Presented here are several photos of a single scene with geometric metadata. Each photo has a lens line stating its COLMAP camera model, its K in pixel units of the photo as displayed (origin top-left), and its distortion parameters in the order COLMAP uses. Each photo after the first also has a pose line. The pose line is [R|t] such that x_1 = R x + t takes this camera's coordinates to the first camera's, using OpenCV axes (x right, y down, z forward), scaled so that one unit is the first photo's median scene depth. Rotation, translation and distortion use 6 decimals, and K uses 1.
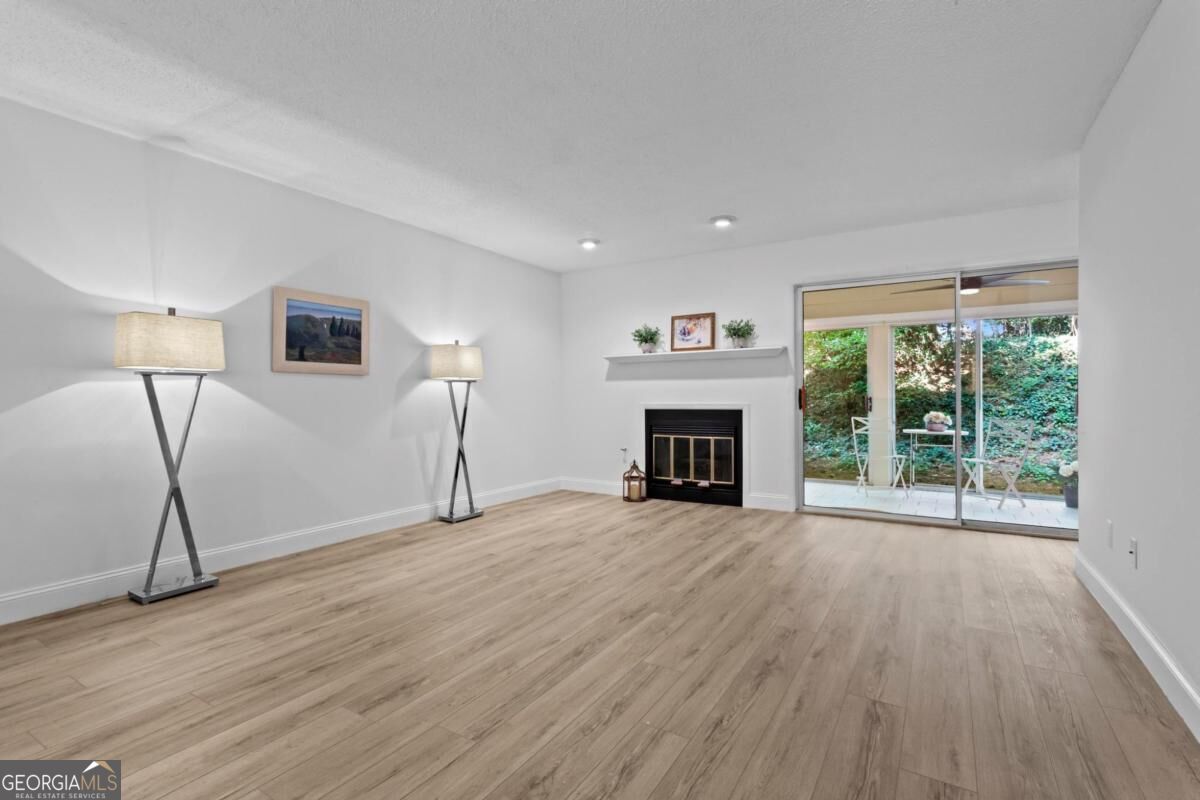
lens RADIAL K [[569.0, 0, 592.0], [0, 569.0, 394.4], [0, 0, 1]] dist [0.000289, -0.002013]
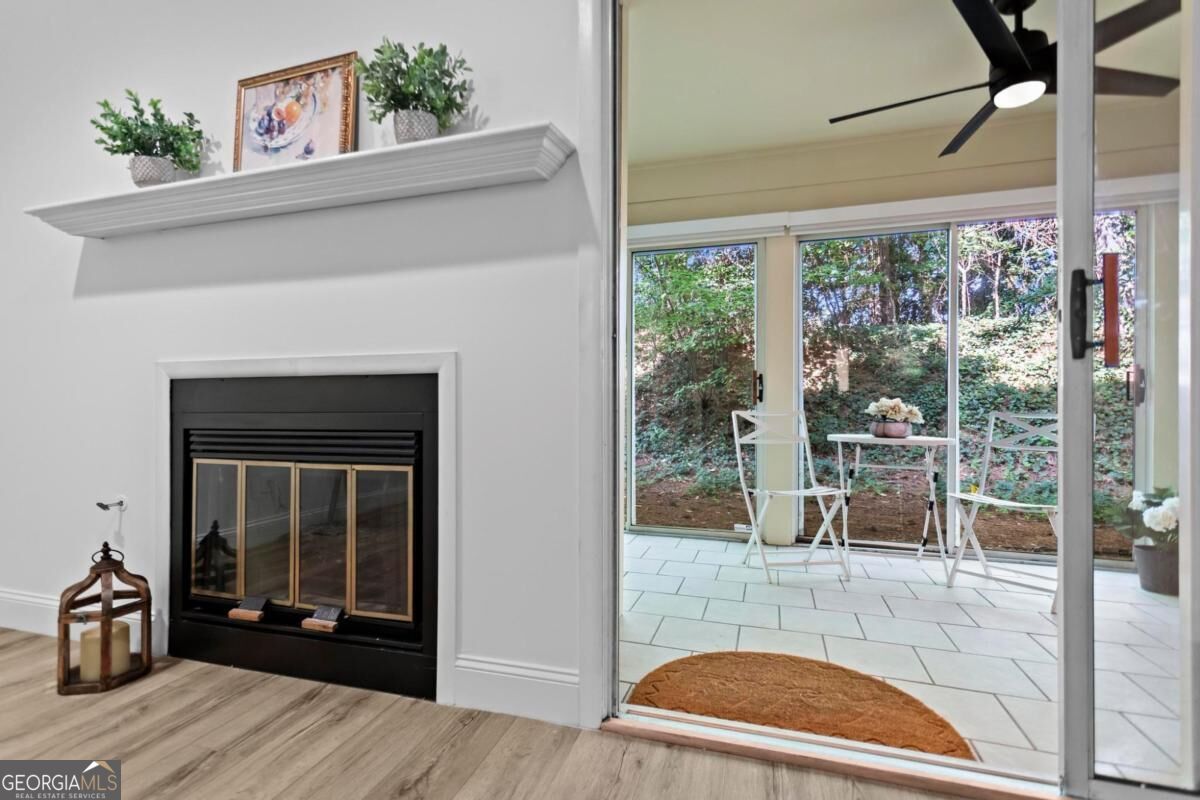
lens RADIAL K [[569.0, 0, 595.7], [0, 569.0, 396.5], [0, 0, 1]] dist [0.000289, -0.002013]
pose [[0.965961, 0.007457, 0.258580, 0.363020], [-0.004835, 0.999930, -0.010775, 0.056985], [-0.258643, 0.009158, 0.965930, 0.939465]]
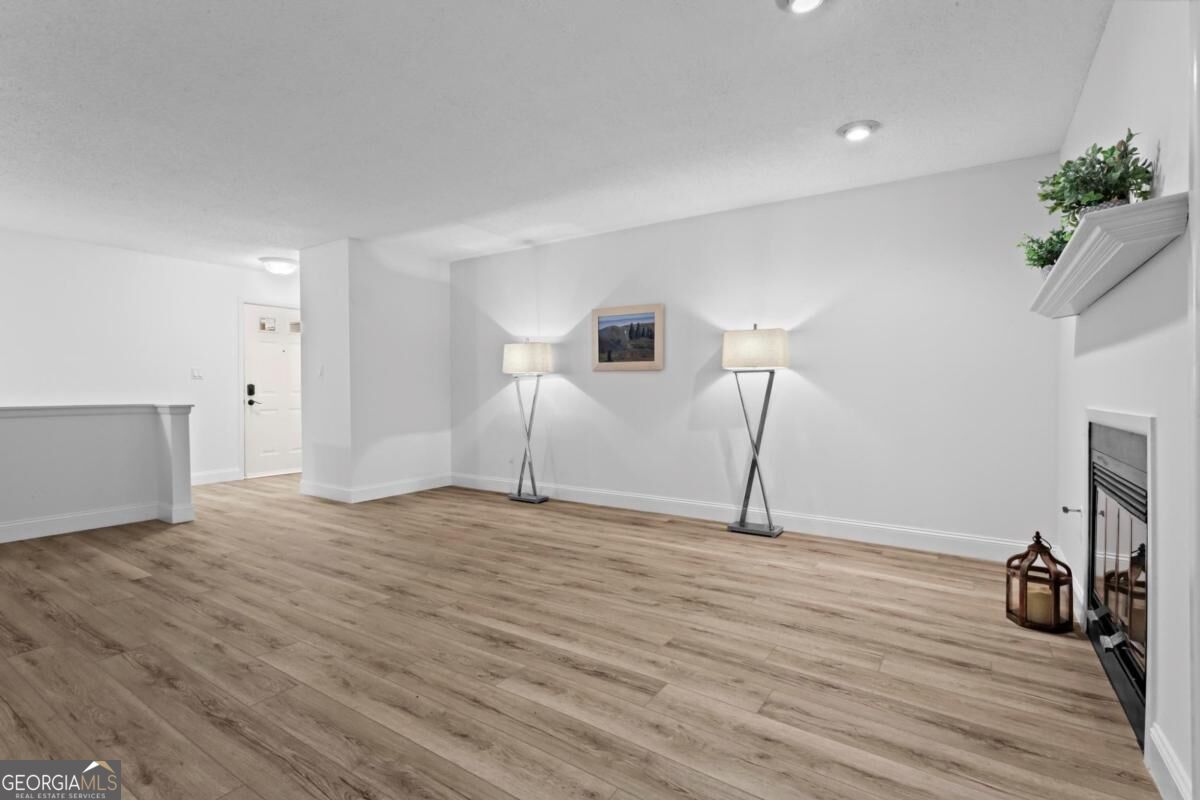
lens RADIAL K [[569.0, 0, 581.8], [0, 569.0, 389.1], [0, 0, 1]] dist [0.000289, -0.002013]
pose [[-0.044322, 0.003614, -0.999011, 0.788549], [0.002058, 0.999992, 0.003526, -0.000471], [0.999015, -0.001899, -0.044329, 0.971210]]
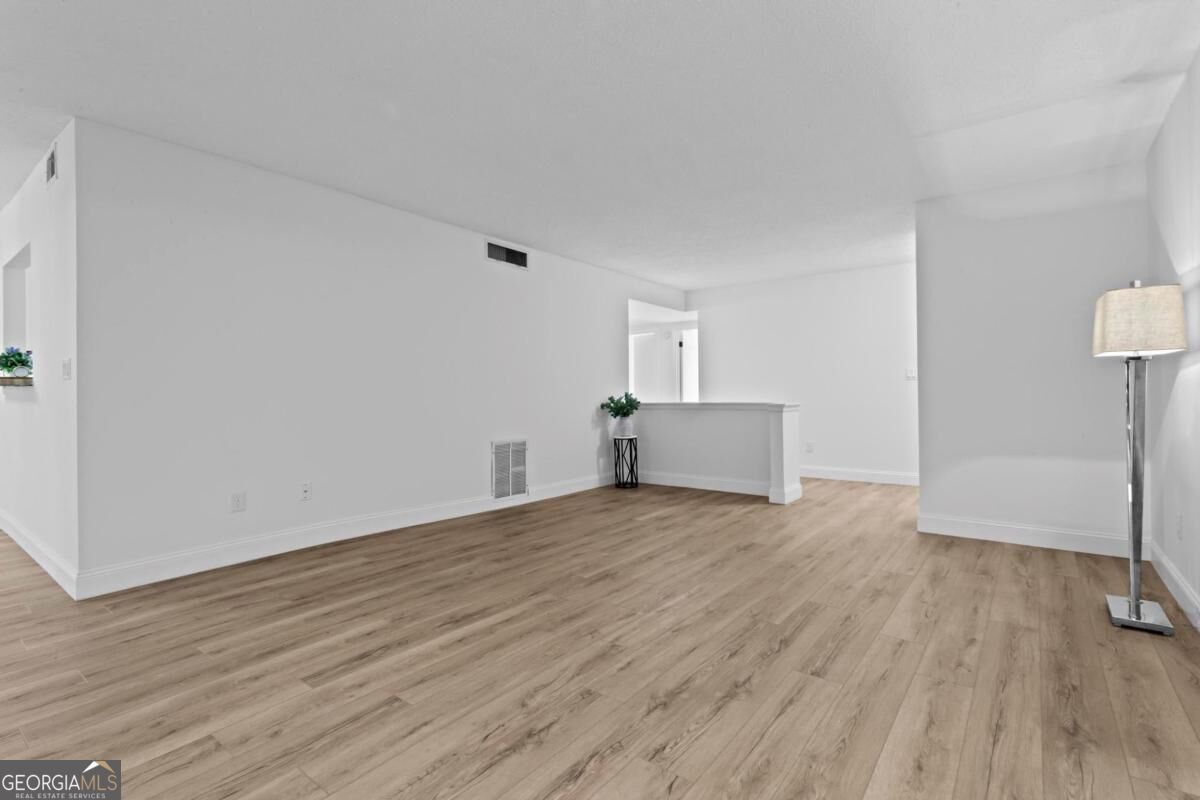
lens RADIAL K [[569.0, 0, 595.1], [0, 569.0, 399.1], [0, 0, 1]] dist [0.000289, -0.002013]
pose [[-0.995082, 0.008659, 0.098675, -0.018587], [0.009361, 0.999934, 0.006655, 0.007790], [-0.098611, 0.007546, -0.995097, 1.496320]]
